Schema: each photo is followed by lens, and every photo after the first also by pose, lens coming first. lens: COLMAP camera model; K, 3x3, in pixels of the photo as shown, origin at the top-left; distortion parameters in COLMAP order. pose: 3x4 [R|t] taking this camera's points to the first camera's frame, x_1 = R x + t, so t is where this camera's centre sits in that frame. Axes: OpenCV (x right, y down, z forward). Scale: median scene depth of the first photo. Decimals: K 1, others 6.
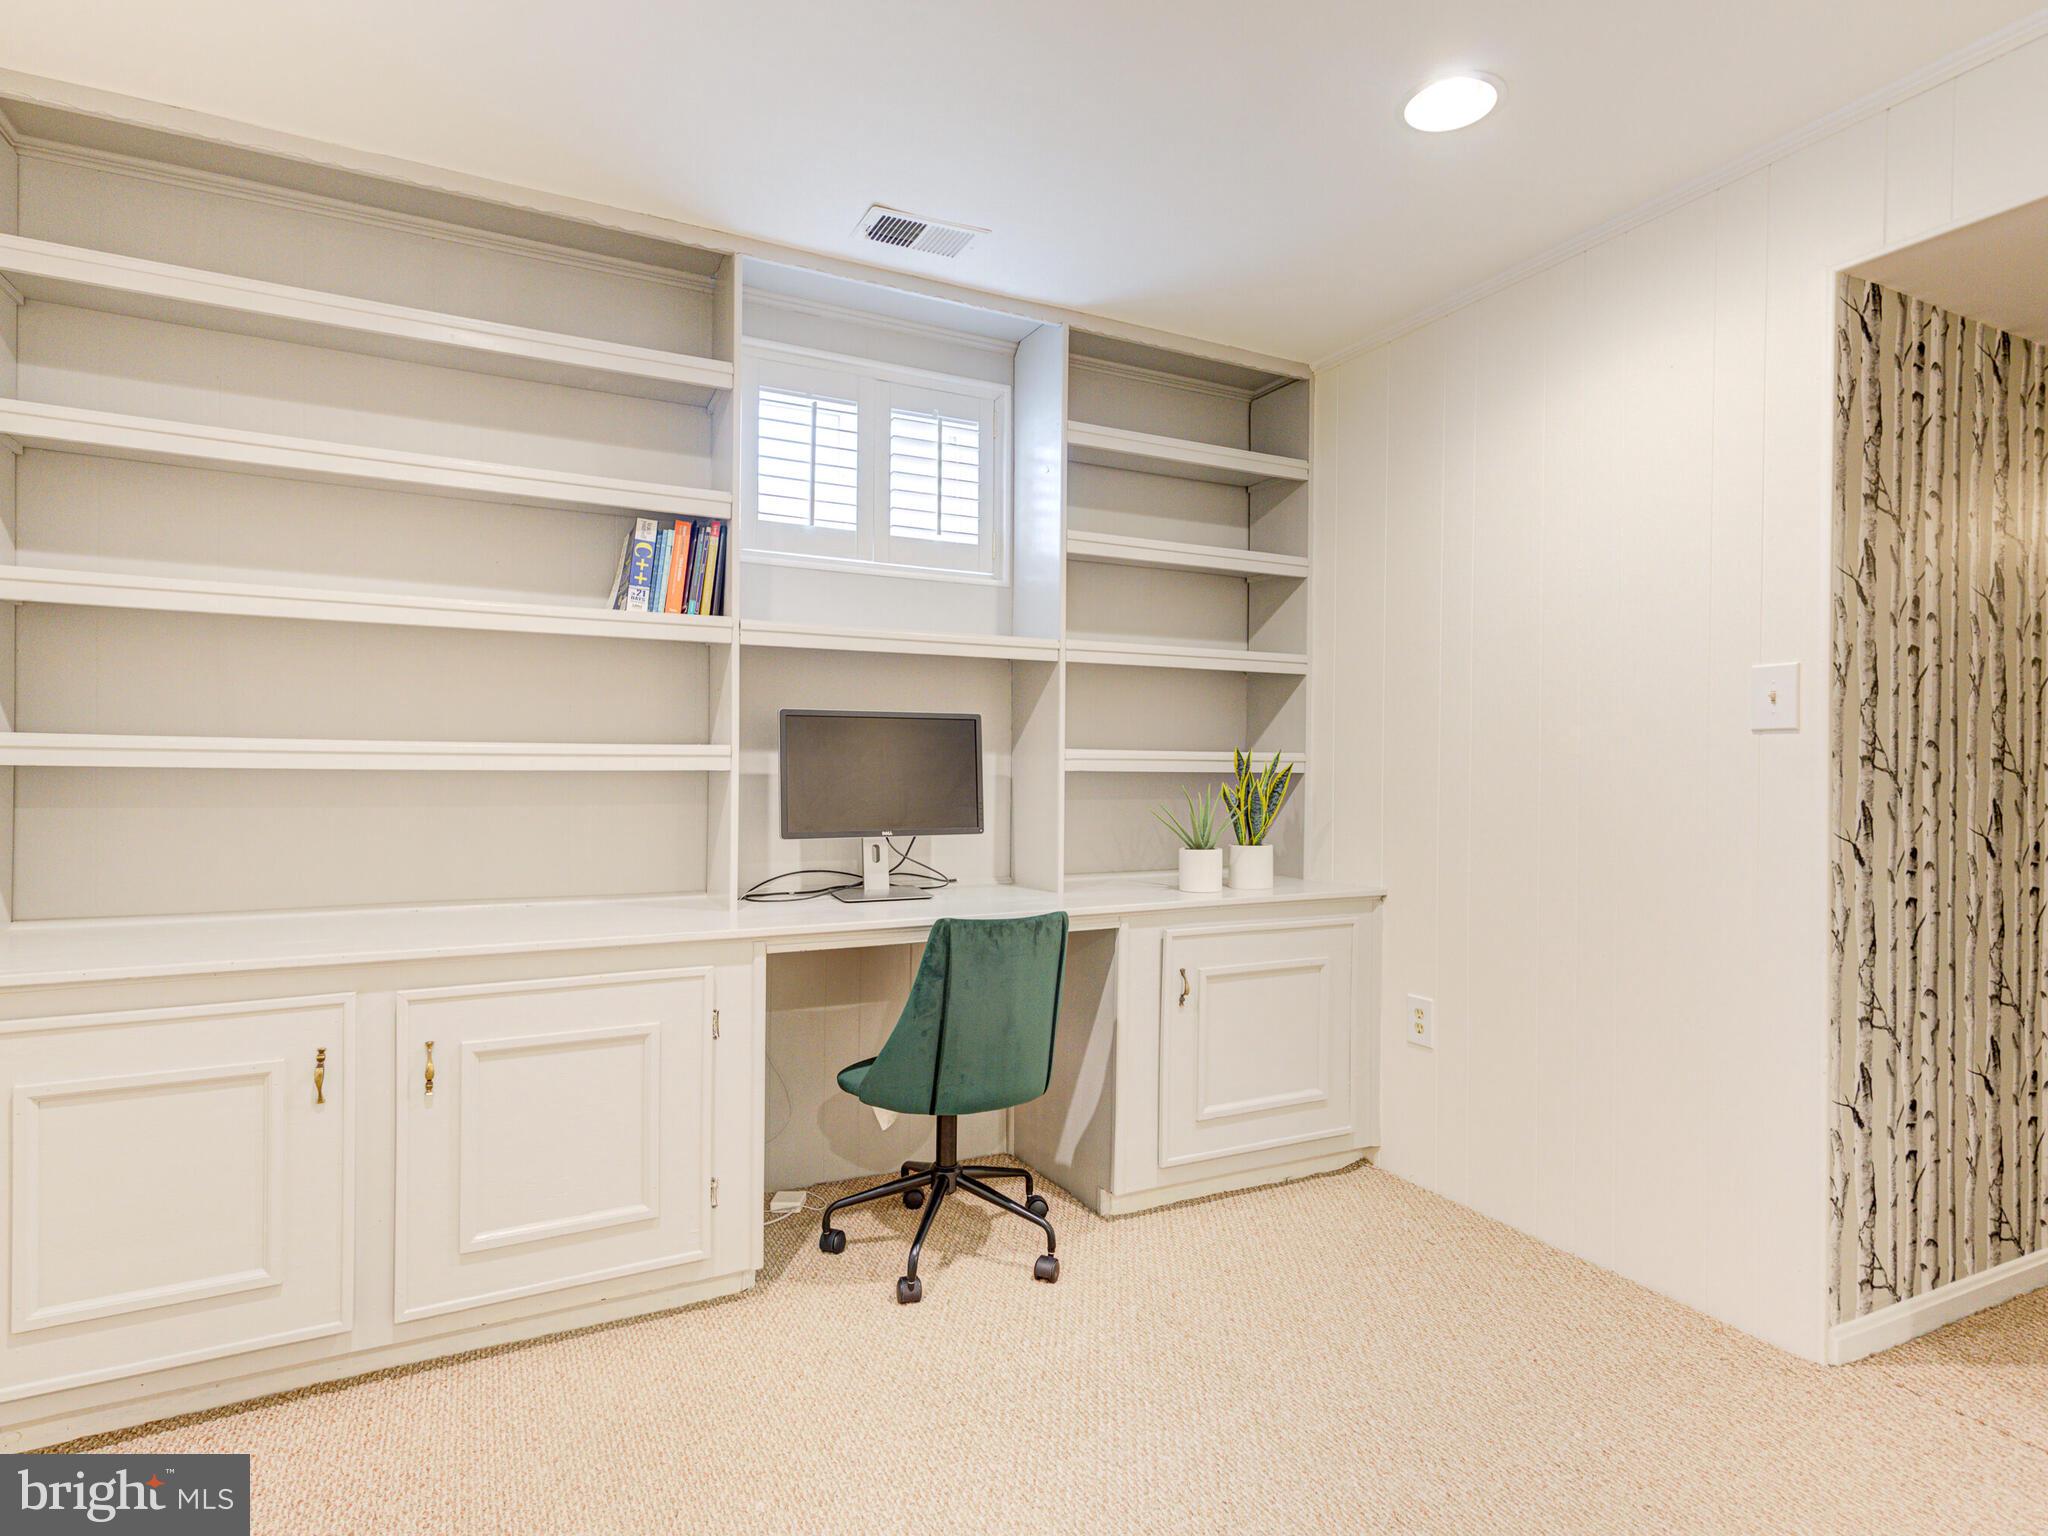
lens RADIAL K [[1075.1, 0, 1026.7], [0, 1075.1, 782.3], [0, 0, 1]] dist [0.018573, -0.000134]
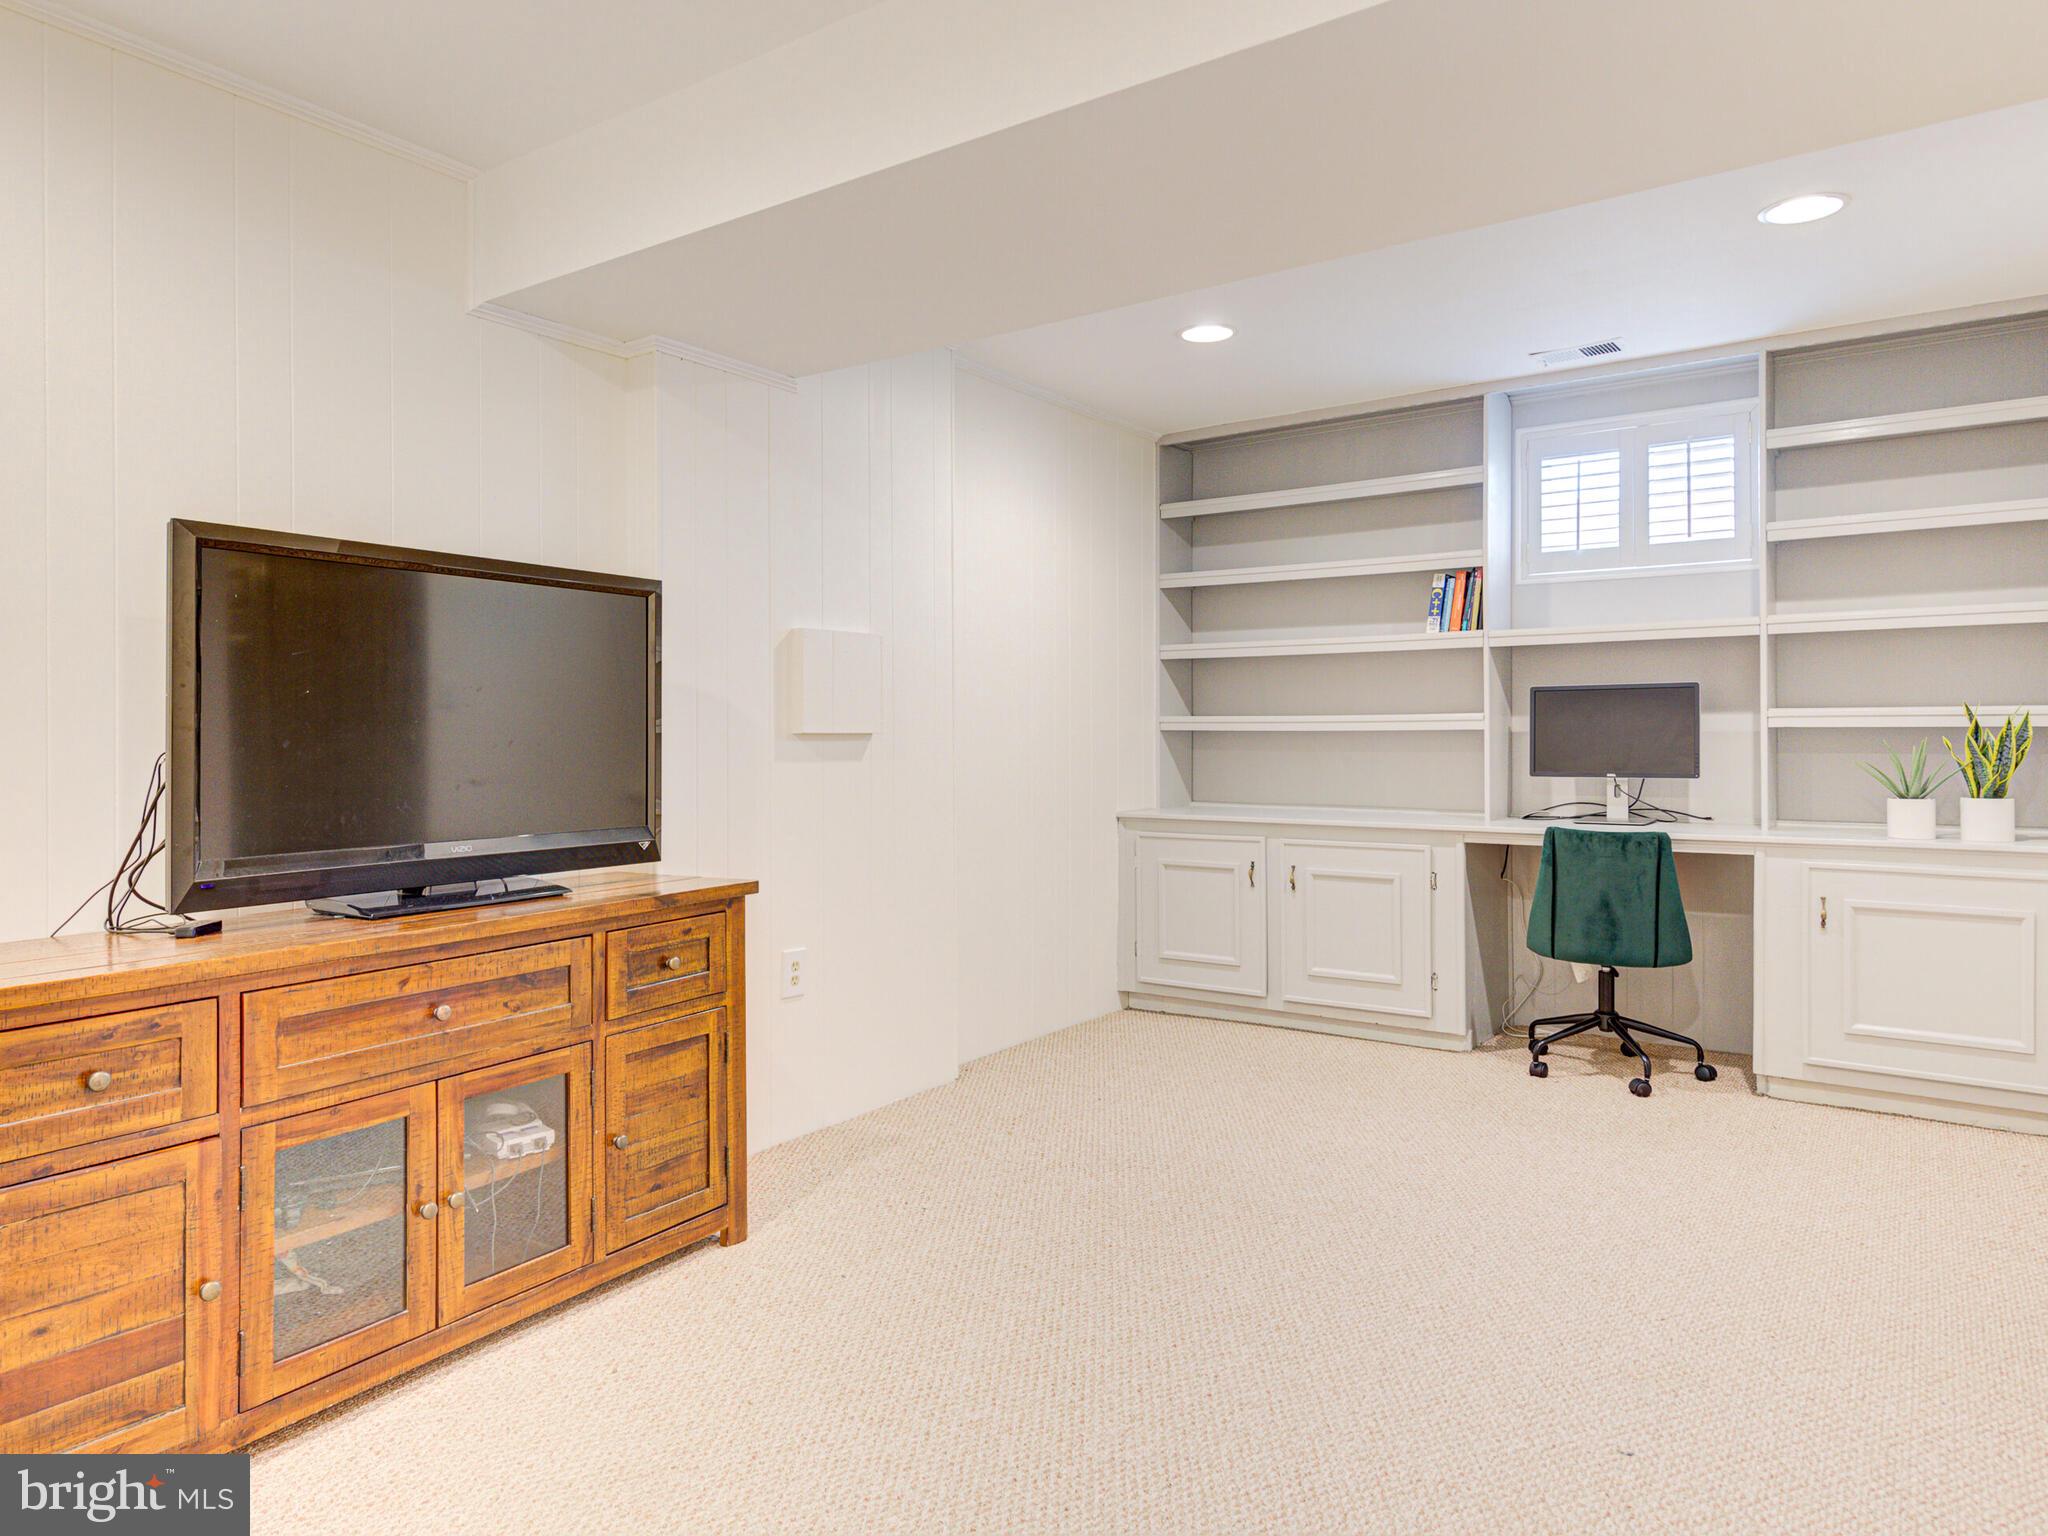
lens RADIAL K [[1240.8, 0, 1026.9], [0, 1240.8, 776.8], [0, 0, 1]] dist [0.008912, -0.000123]
pose [[0.470162, 0.024211, -0.882248, 0.920371], [-0.001828, 0.999648, 0.026459, 0.010245], [0.882578, -0.010827, 0.470041, -0.385636]]
